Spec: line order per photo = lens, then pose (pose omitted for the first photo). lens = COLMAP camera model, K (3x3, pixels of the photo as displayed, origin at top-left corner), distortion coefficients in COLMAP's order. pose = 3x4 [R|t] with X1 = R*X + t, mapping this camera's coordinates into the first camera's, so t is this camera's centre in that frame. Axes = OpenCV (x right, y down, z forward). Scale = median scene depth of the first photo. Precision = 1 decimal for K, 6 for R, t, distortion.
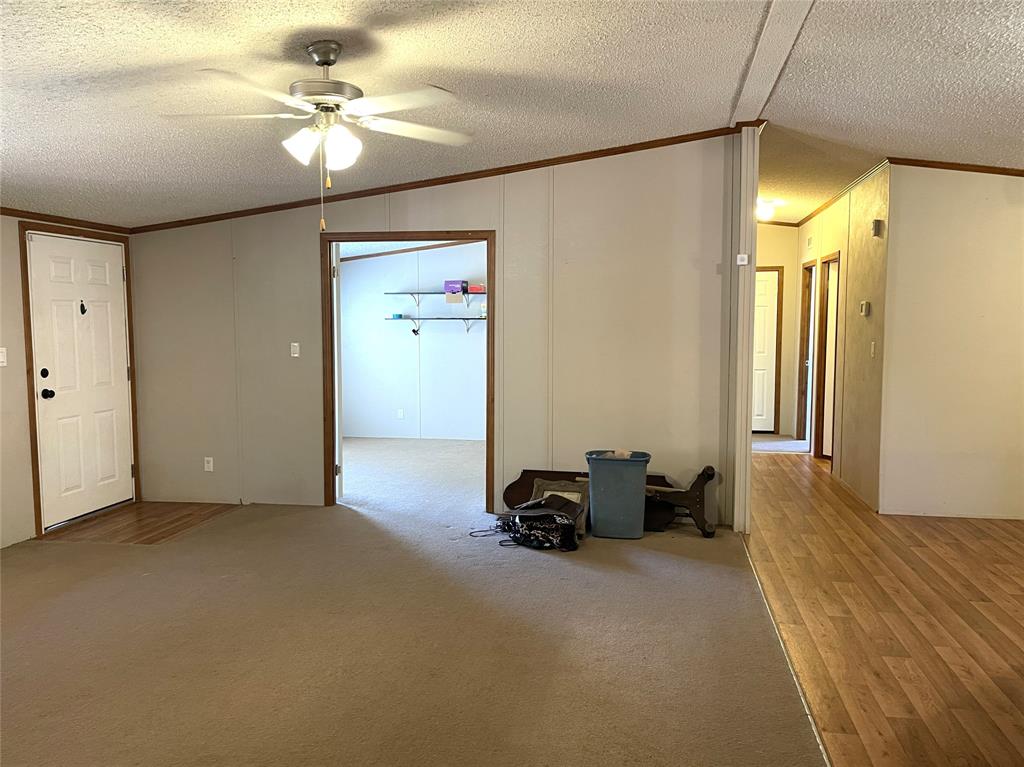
lens RADIAL K [[766.5, 0, 518.9], [0, 766.5, 386.1], [0, 0, 1]] dist [0.025254, -0.038212]
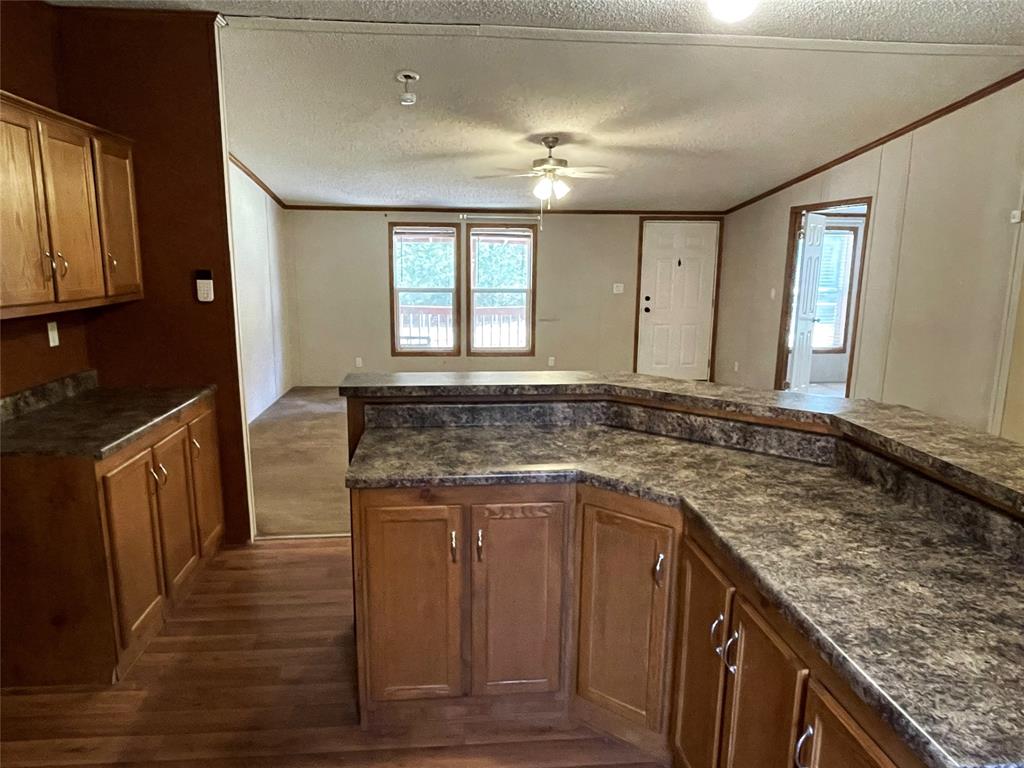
lens RADIAL K [[672.2, 0, 510.8], [0, 672.2, 388.2], [0, 0, 1]] dist [0.019902, -0.004260]
pose [[0.247684, 0.191792, -0.949668, 0.882959], [-0.088543, 0.980589, 0.174944, -0.058467], [0.964786, 0.040756, 0.259858, 0.261672]]
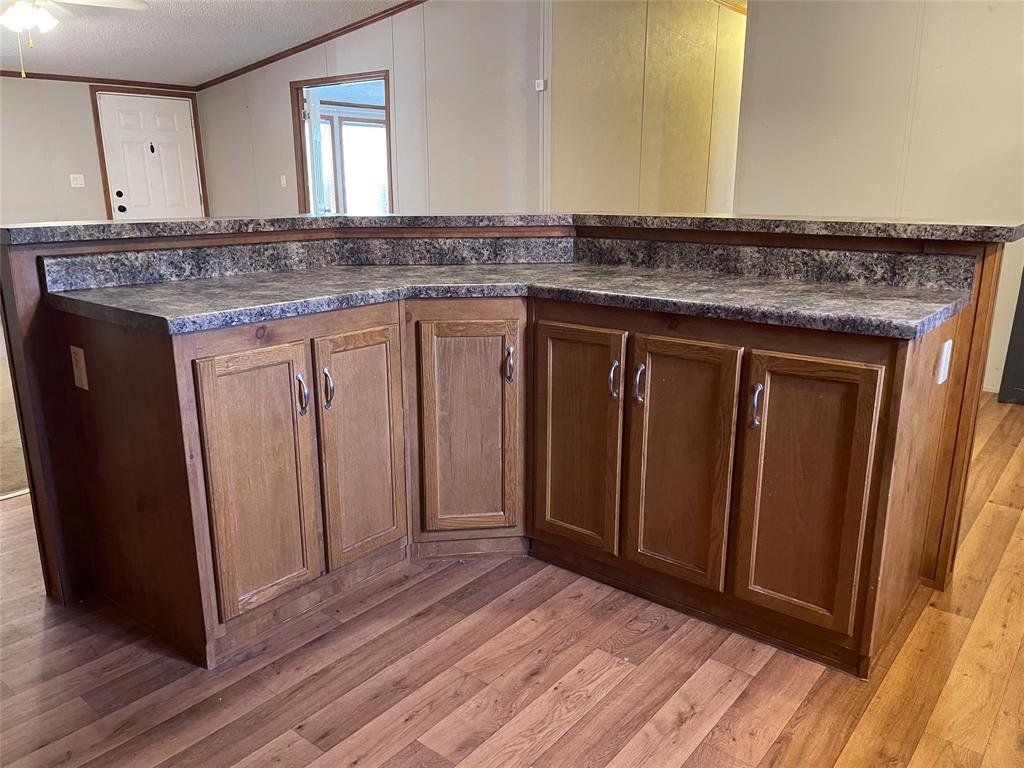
lens RADIAL K [[766.5, 0, 510.5], [0, 766.5, 393.0], [0, 0, 1]] dist [0.025254, -0.038212]
pose [[0.866880, 0.136009, -0.479605, 0.773484], [-0.045555, 0.979650, 0.195475, 0.033393], [0.496432, -0.147605, 0.855435, 0.060575]]
